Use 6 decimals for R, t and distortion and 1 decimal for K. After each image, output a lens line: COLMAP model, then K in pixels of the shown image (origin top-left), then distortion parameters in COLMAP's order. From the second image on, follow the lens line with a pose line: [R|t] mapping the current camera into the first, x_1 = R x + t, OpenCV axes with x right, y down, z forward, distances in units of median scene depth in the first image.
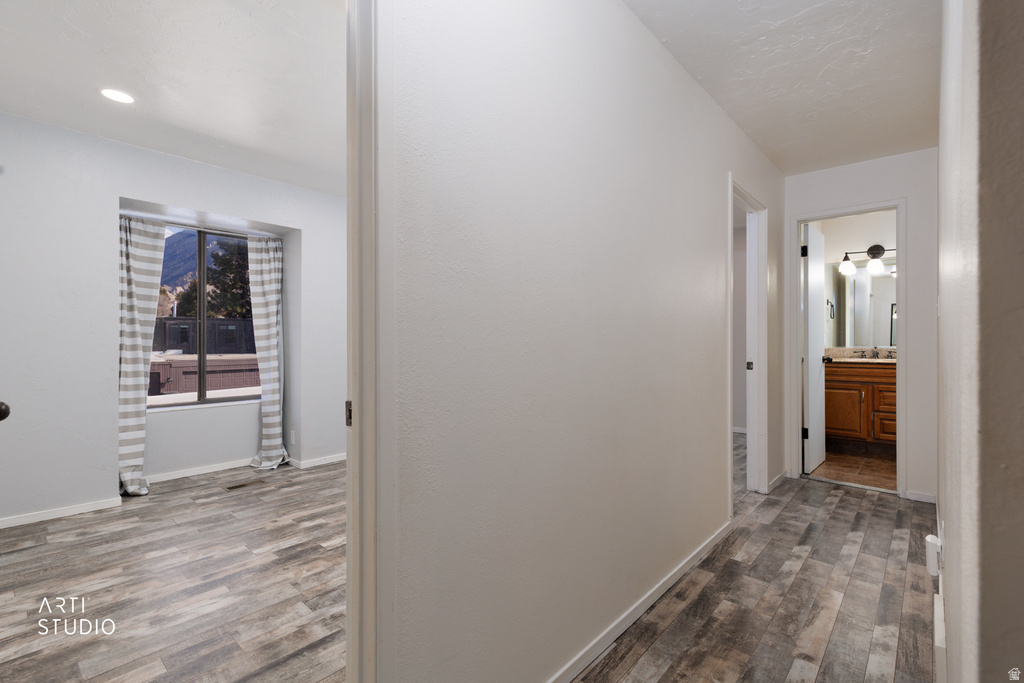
lens RADIAL K [[458.6, 0, 514.4], [0, 458.6, 344.0], [0, 0, 1]] dist [0.003716, -0.000249]
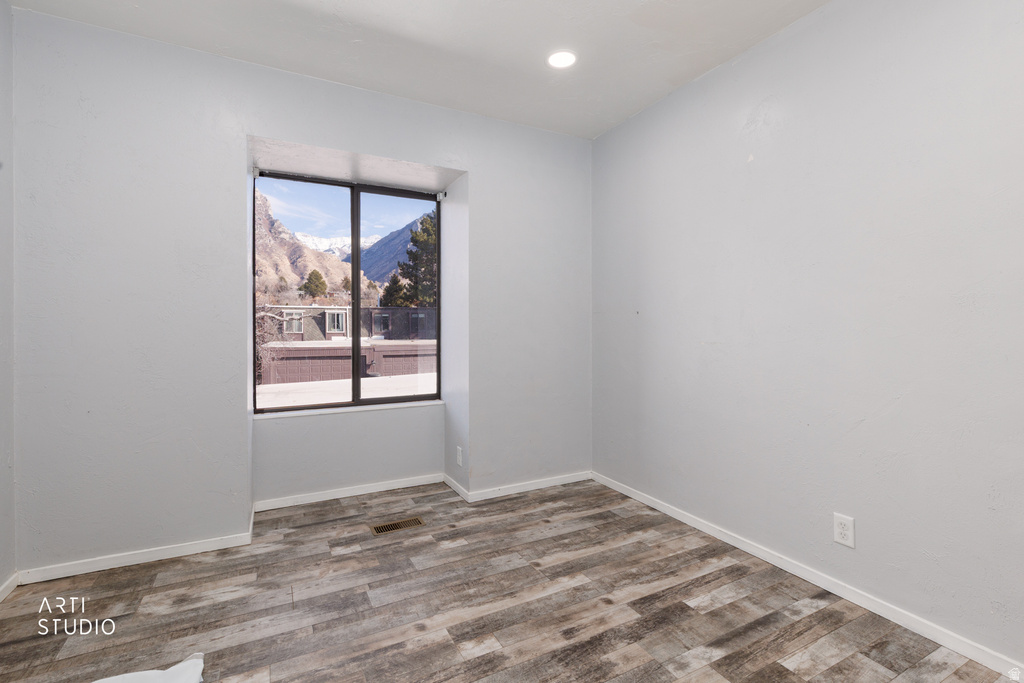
lens RADIAL K [[458.6, 0, 514.4], [0, 458.6, 344.0], [0, 0, 1]] dist [0.003716, -0.000249]
pose [[0.936233, 0.009533, -0.351251, -0.176579], [0.000849, 0.999568, 0.029391, 0.000968], [0.351379, -0.027815, 0.935820, 0.429646]]
